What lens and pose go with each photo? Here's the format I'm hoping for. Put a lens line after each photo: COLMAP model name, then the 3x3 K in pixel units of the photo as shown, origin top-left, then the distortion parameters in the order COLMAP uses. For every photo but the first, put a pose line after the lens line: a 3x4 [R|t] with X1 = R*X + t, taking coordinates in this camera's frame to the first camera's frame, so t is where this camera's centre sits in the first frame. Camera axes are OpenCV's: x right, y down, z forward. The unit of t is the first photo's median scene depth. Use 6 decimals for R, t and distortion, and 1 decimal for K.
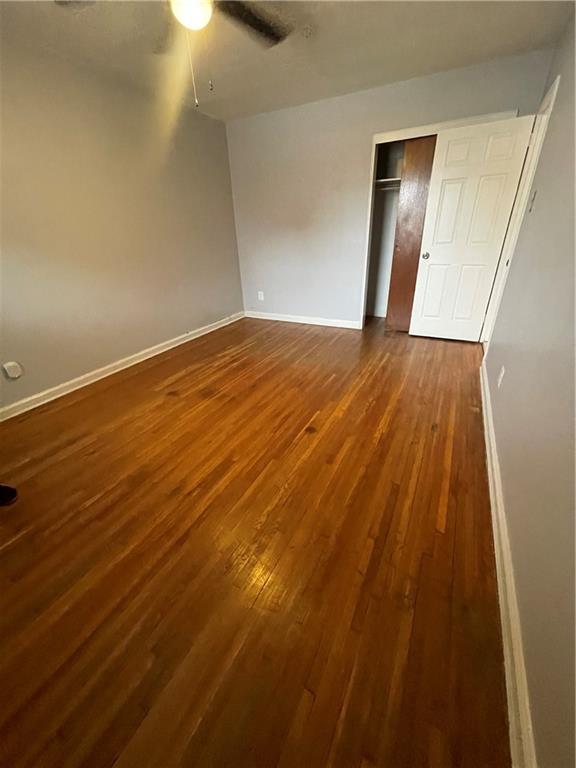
lens RADIAL K [[309.4, 0, 286.4], [0, 309.4, 384.7], [0, 0, 1]] dist [-0.004557, 0.000272]
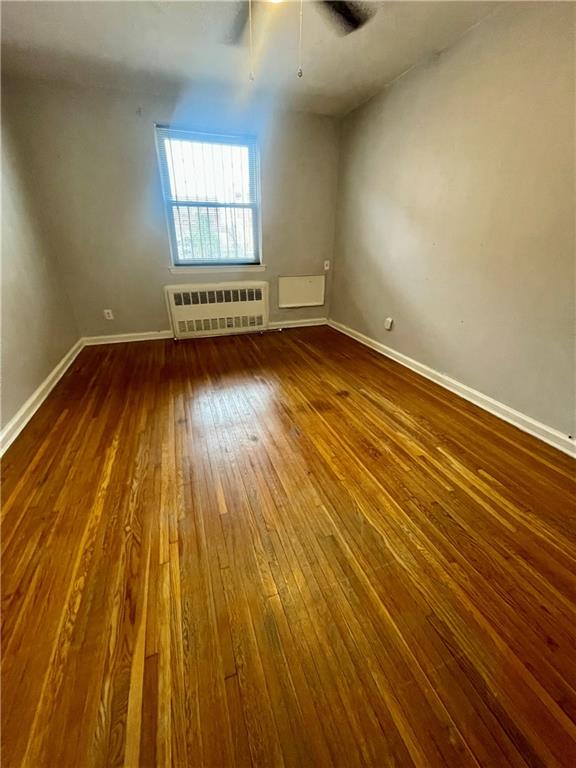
lens RADIAL K [[309.4, 0, 286.8], [0, 309.4, 384.1], [0, 0, 1]] dist [-0.004557, 0.000272]
pose [[-0.686304, 0.345259, -0.640143, 0.372515], [-0.303061, 0.664346, 0.683227, -0.608001], [0.661167, 0.662903, -0.351308, 1.214597]]
